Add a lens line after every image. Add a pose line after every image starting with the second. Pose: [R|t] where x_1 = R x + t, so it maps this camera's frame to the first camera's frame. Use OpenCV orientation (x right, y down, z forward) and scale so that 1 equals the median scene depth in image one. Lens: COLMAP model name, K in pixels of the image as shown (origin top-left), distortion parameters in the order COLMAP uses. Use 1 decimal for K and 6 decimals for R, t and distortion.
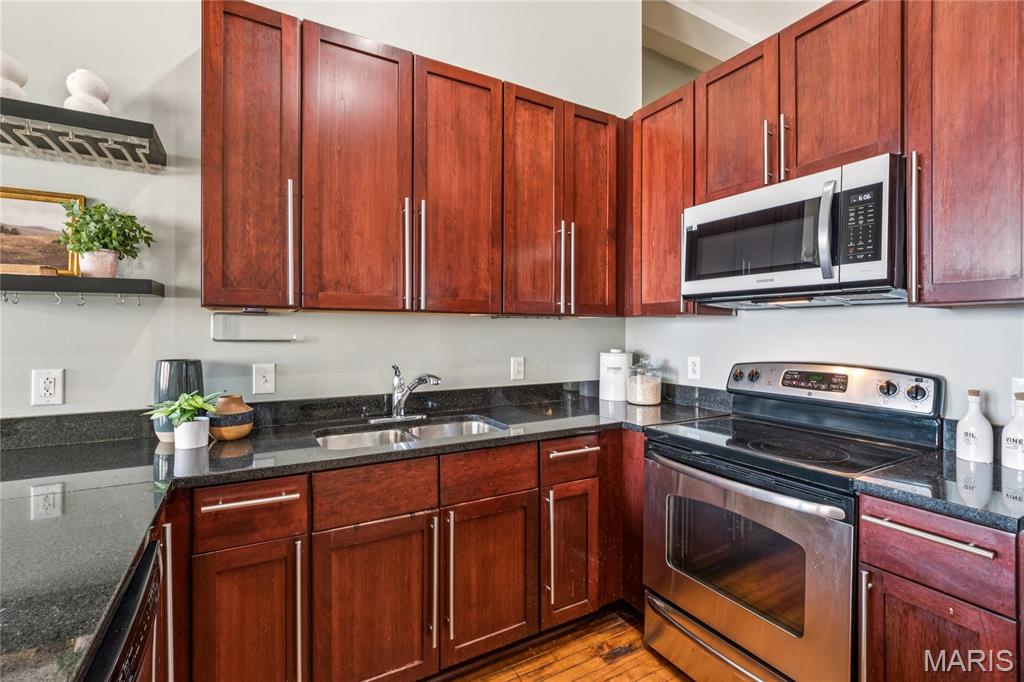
lens RADIAL K [[455.0, 0, 511.7], [0, 455.0, 330.6], [0, 0, 1]] dist [-0.016627, -0.000136]
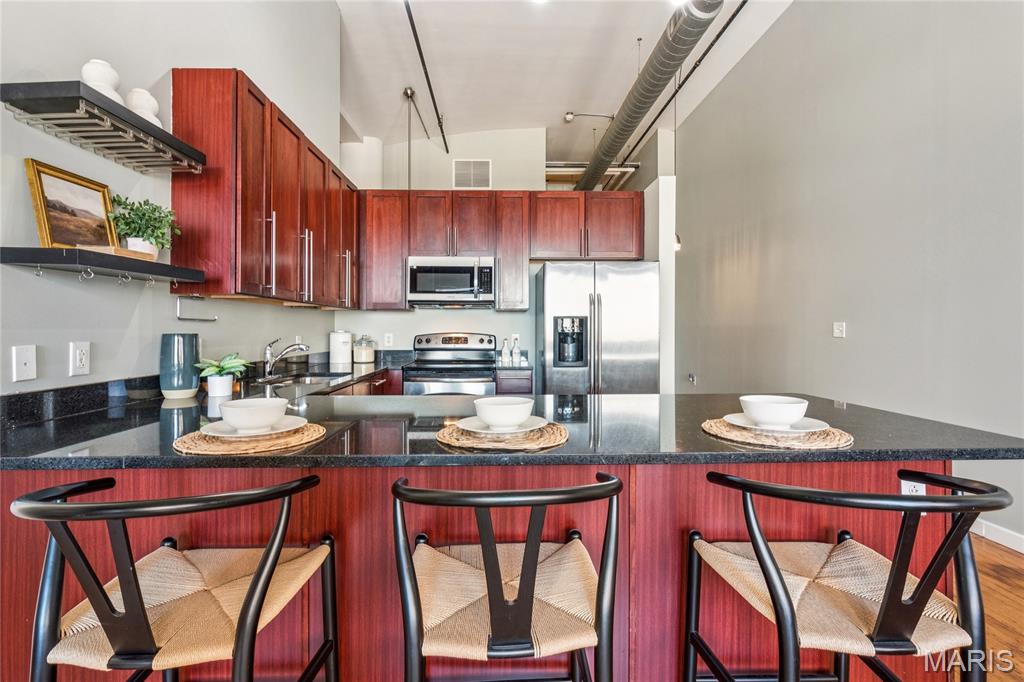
lens RADIAL K [[455.0, 0, 511.7], [0, 455.0, 330.6], [0, 0, 1]] dist [-0.016627, -0.000136]
pose [[0.467341, -0.006959, 0.884050, -1.275860], [-0.001040, 0.999964, 0.008422, 0.041385], [-0.884076, -0.004856, 0.467317, -0.357245]]
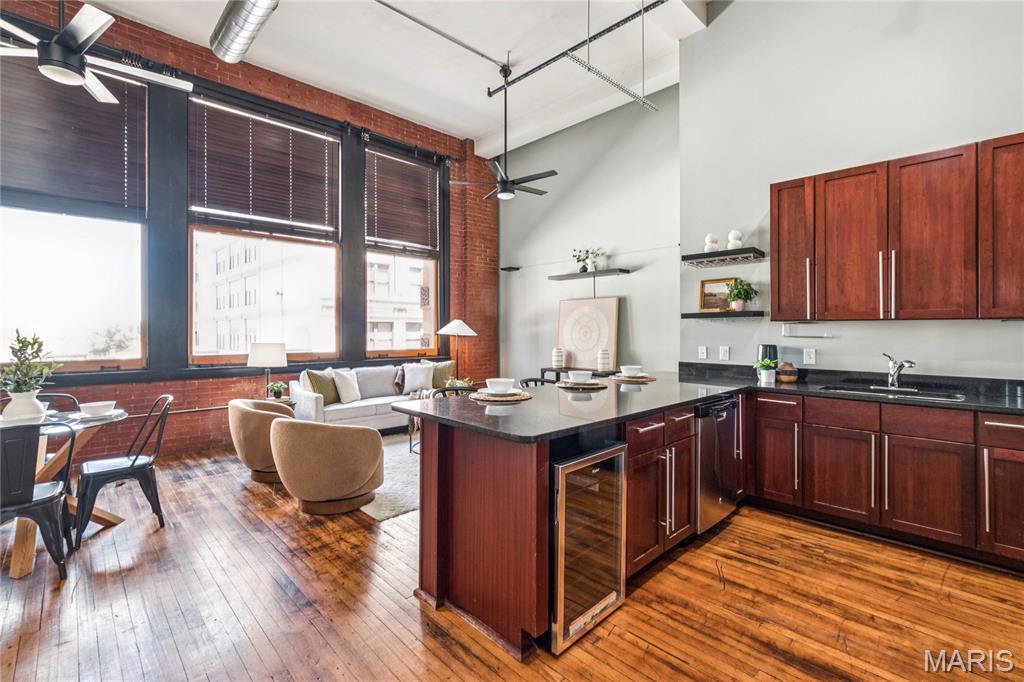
lens RADIAL K [[466.2, 0, 516.5], [0, 466.2, 336.3], [0, 0, 1]] dist [-0.000897, -0.000203]
pose [[0.251045, 0.006721, -0.967952, 1.087085], [-0.002833, 0.999977, 0.006208, 0.010865], [0.967971, 0.001184, 0.251058, -0.720476]]
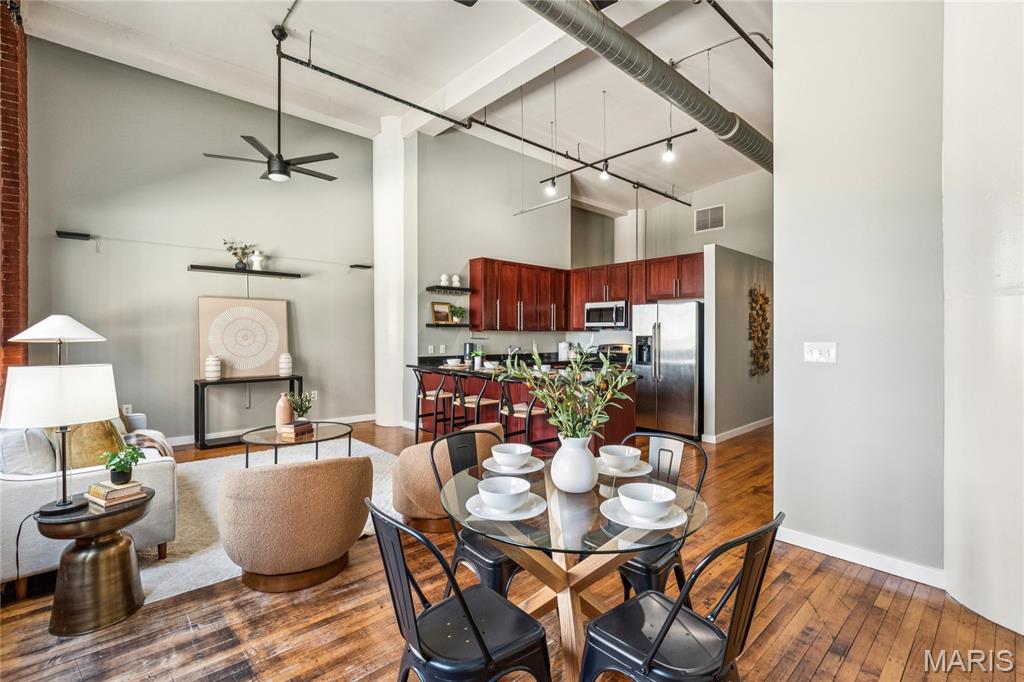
lens RADIAL K [[466.2, 0, 516.5], [0, 466.2, 336.3], [0, 0, 1]] dist [-0.000897, -0.000203]
pose [[0.972771, 0.000312, 0.231769, -1.167765], [-0.001111, 0.999994, 0.003317, -0.009229], [-0.231766, -0.003484, 0.972765, -2.857498]]
